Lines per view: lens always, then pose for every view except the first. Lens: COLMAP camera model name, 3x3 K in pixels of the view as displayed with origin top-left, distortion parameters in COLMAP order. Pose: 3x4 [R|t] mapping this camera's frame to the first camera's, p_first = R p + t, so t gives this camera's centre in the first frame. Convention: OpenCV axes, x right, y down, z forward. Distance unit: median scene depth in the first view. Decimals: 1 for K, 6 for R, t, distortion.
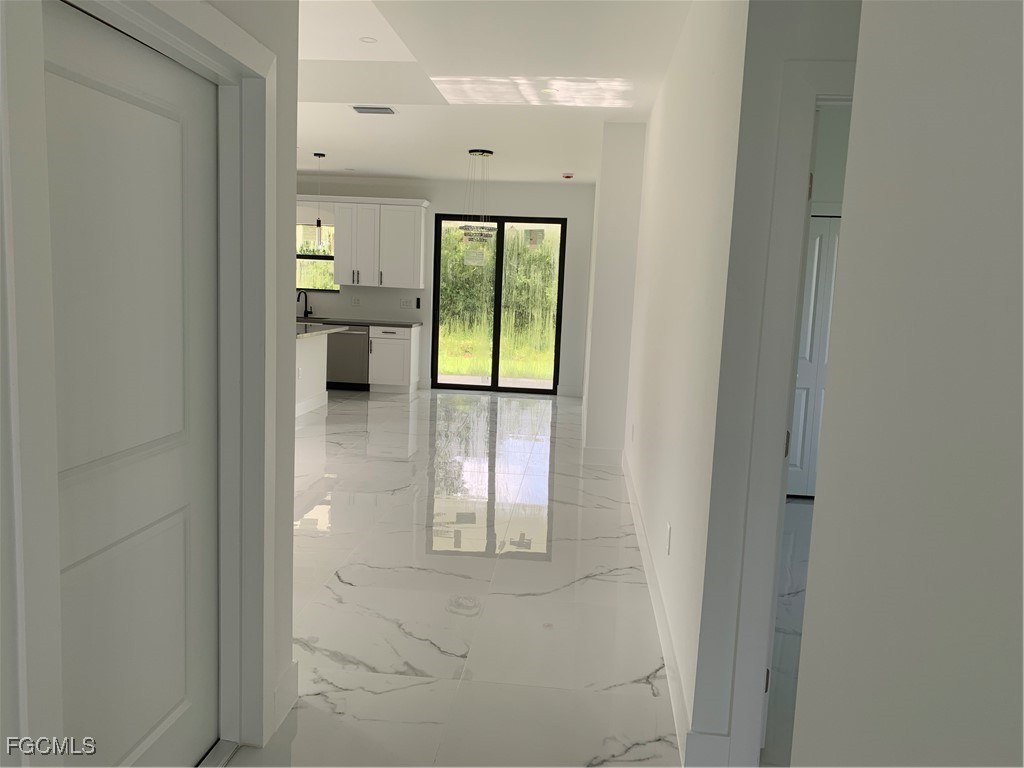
lens RADIAL K [[773.6, 0, 486.3], [0, 773.6, 395.6], [0, 0, 1]] dist [0.036565, -0.046818]
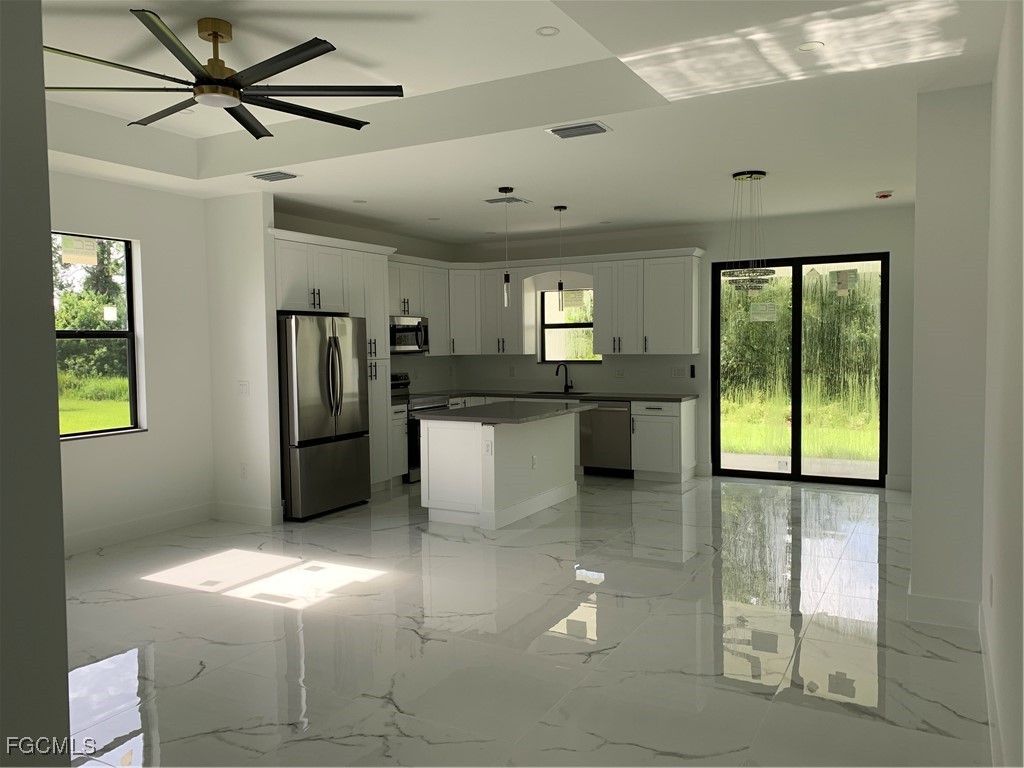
lens RADIAL K [[773.6, 0, 501.8], [0, 773.6, 390.2], [0, 0, 1]] dist [0.036565, -0.046818]
pose [[0.921991, -0.031805, -0.385903, 0.043569], [-0.003815, 0.995826, -0.091187, -0.024156], [0.387193, 0.085546, 0.918022, 0.168831]]
